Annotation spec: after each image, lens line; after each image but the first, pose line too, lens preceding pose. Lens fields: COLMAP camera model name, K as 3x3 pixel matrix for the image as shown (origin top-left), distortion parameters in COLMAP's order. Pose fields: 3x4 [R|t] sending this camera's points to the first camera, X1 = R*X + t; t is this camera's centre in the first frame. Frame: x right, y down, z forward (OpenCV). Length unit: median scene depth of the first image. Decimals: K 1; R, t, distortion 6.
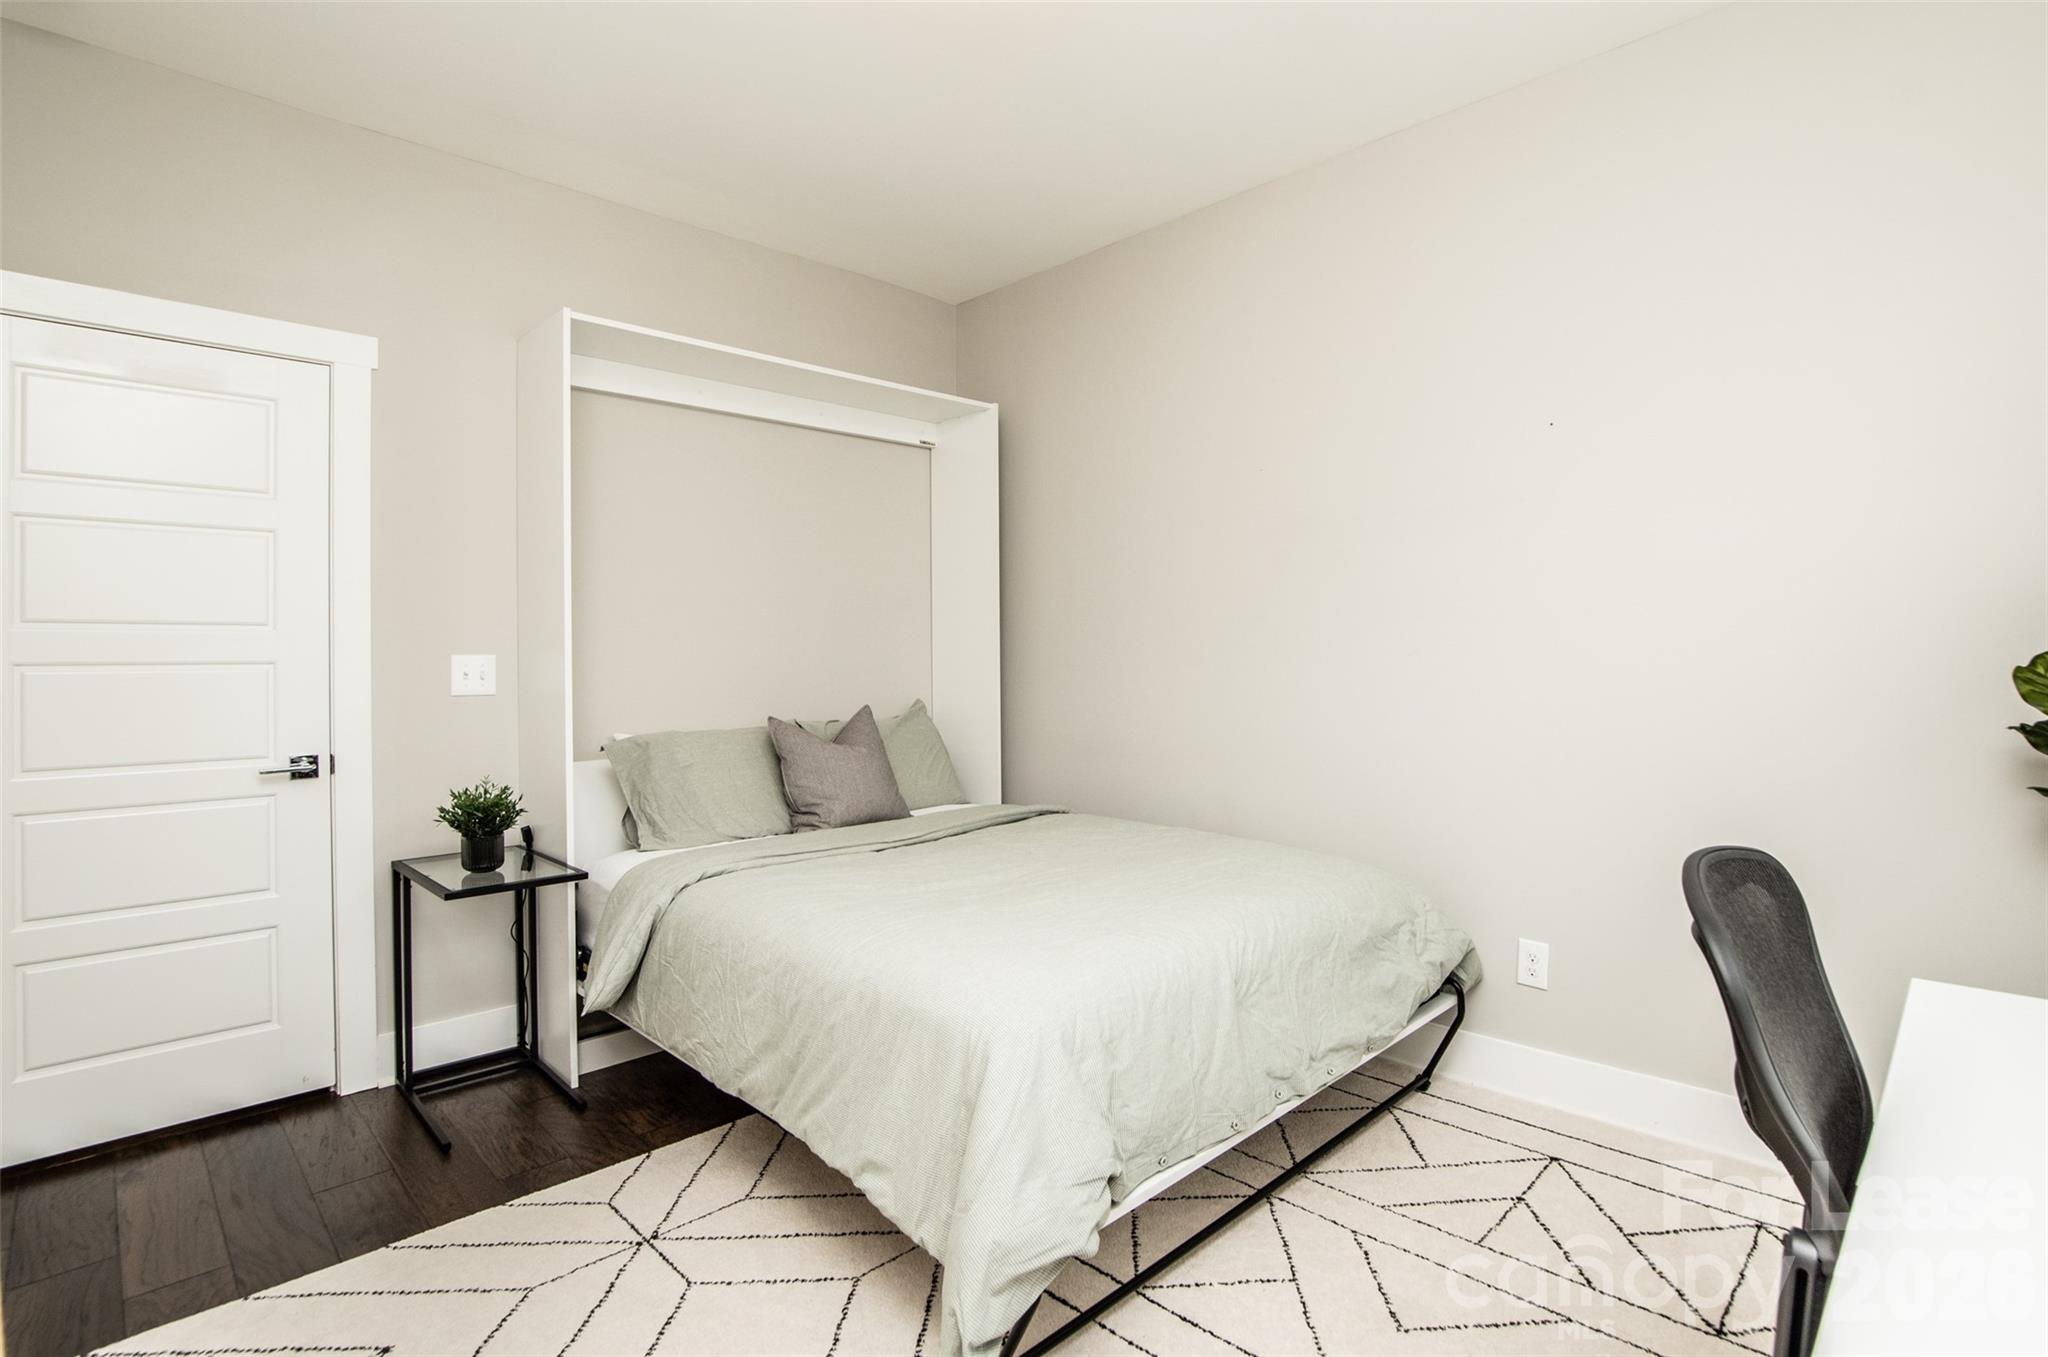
lens RADIAL K [[1021.2, 0, 1020.6], [0, 1021.2, 664.9], [0, 0, 1]] dist [-0.026094, -0.000080]
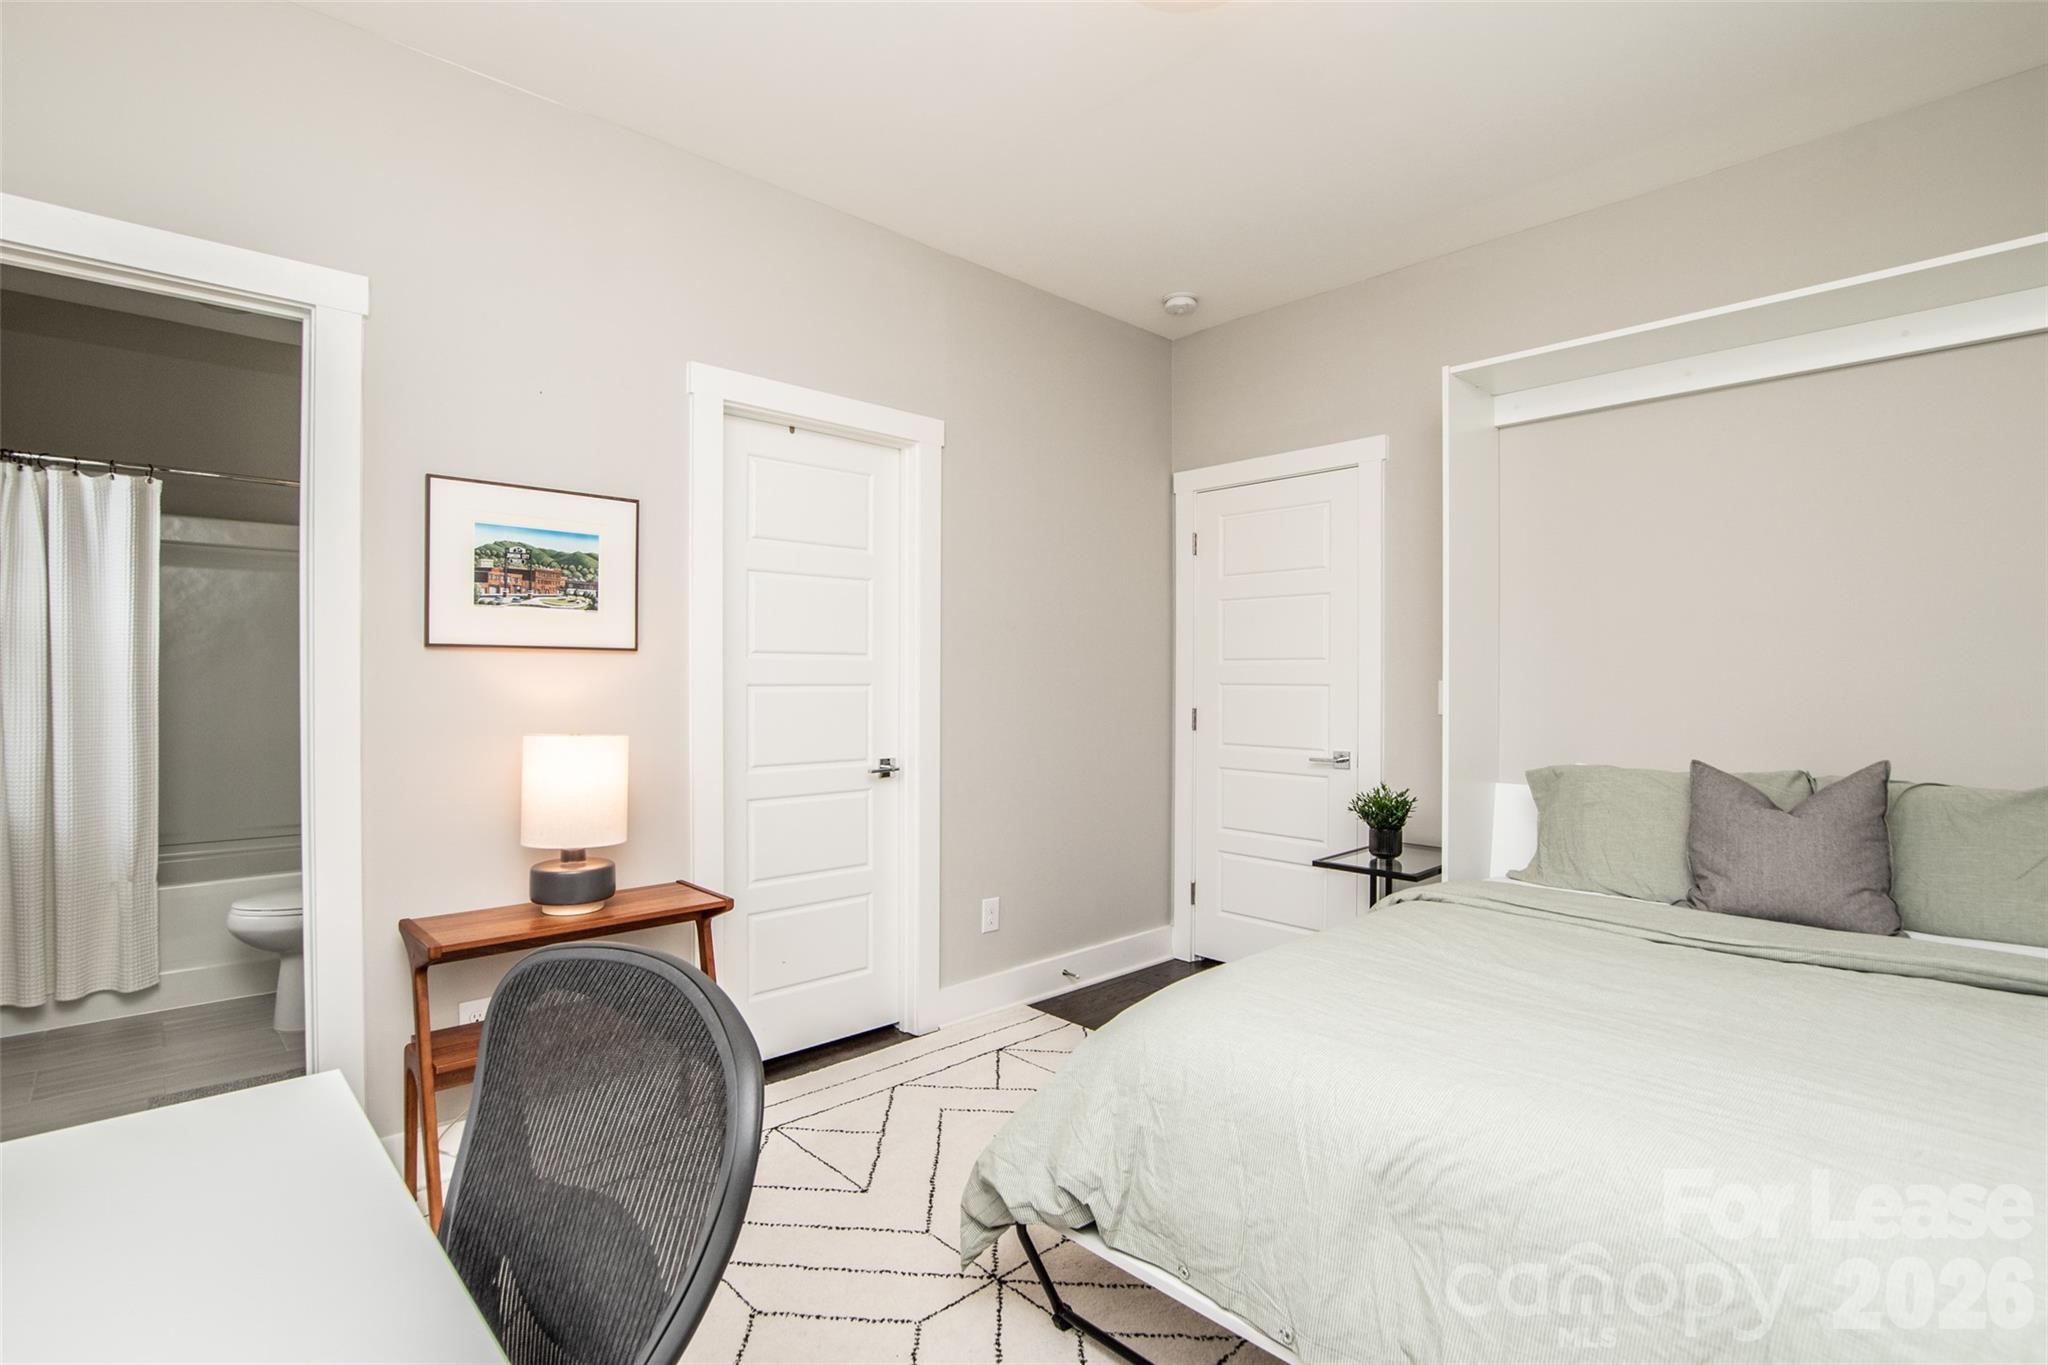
lens RADIAL K [[971.9, 0, 1016.6], [0, 971.9, 696.8], [0, 0, 1]] dist [-0.033250, 0.001788]
pose [[-0.029145, 0.030164, -0.999120, 0.746764], [-0.010811, 0.999477, 0.030490, -0.024663], [0.999517, 0.011690, -0.028804, 0.679328]]
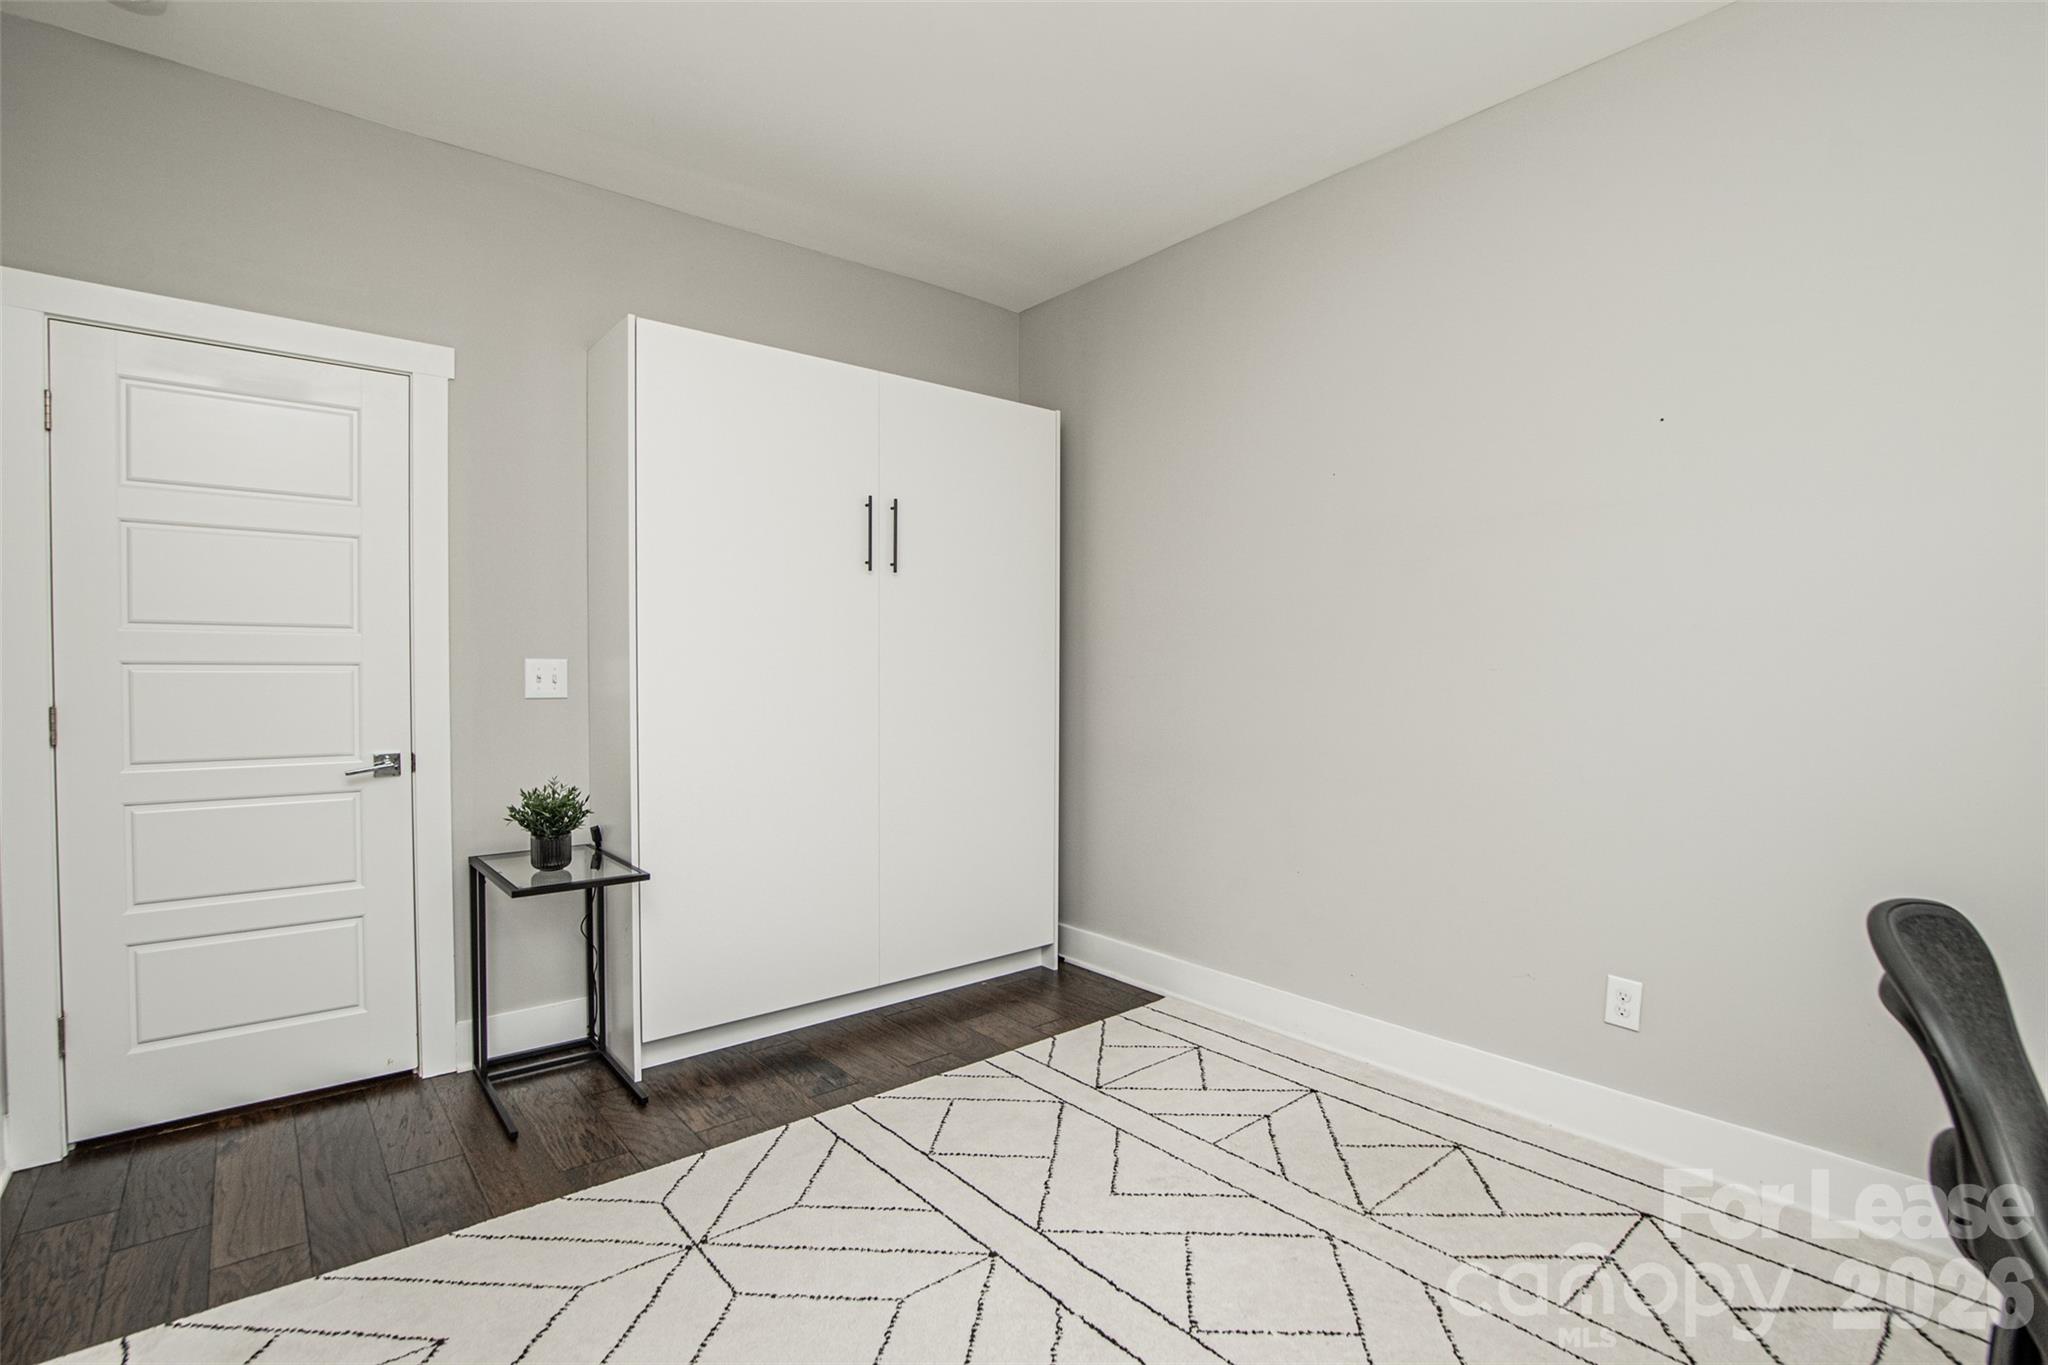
lens RADIAL K [[971.9, 0, 1004.9], [0, 971.9, 684.5], [0, 0, 1]] dist [-0.033250, 0.001788]
pose [[0.996826, 0.013789, -0.078412, 0.002415], [-0.013099, 0.999871, 0.009312, 0.001044], [0.078530, -0.008255, 0.996878, 0.073143]]
